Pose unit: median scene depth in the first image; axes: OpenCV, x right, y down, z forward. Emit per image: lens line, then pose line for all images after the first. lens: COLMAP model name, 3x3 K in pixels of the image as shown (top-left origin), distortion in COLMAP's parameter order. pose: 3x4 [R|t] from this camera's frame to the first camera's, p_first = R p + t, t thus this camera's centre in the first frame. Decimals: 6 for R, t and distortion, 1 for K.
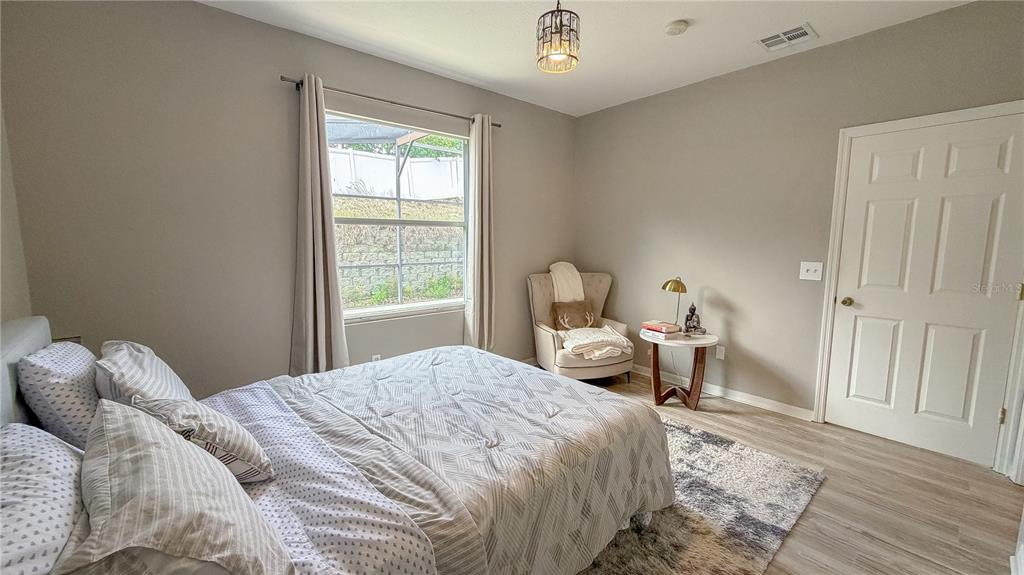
lens RADIAL K [[404.0, 0, 512.5], [0, 404.0, 277.5], [0, 0, 1]] dist [0.000363, 0.000043]
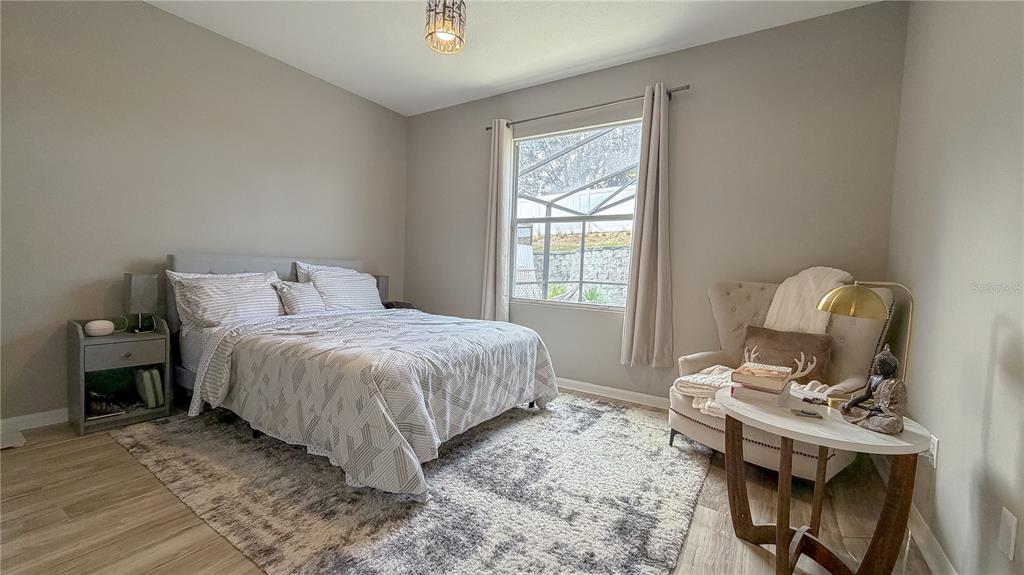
lens RADIAL K [[404.0, 0, 513.1], [0, 404.0, 284.4], [0, 0, 1]] dist [0.000363, 0.000043]
pose [[0.278765, 0.042931, -0.959399, 0.857866], [-0.126631, 0.991921, 0.007592, 0.055841], [0.951974, 0.119374, 0.281949, 0.668992]]
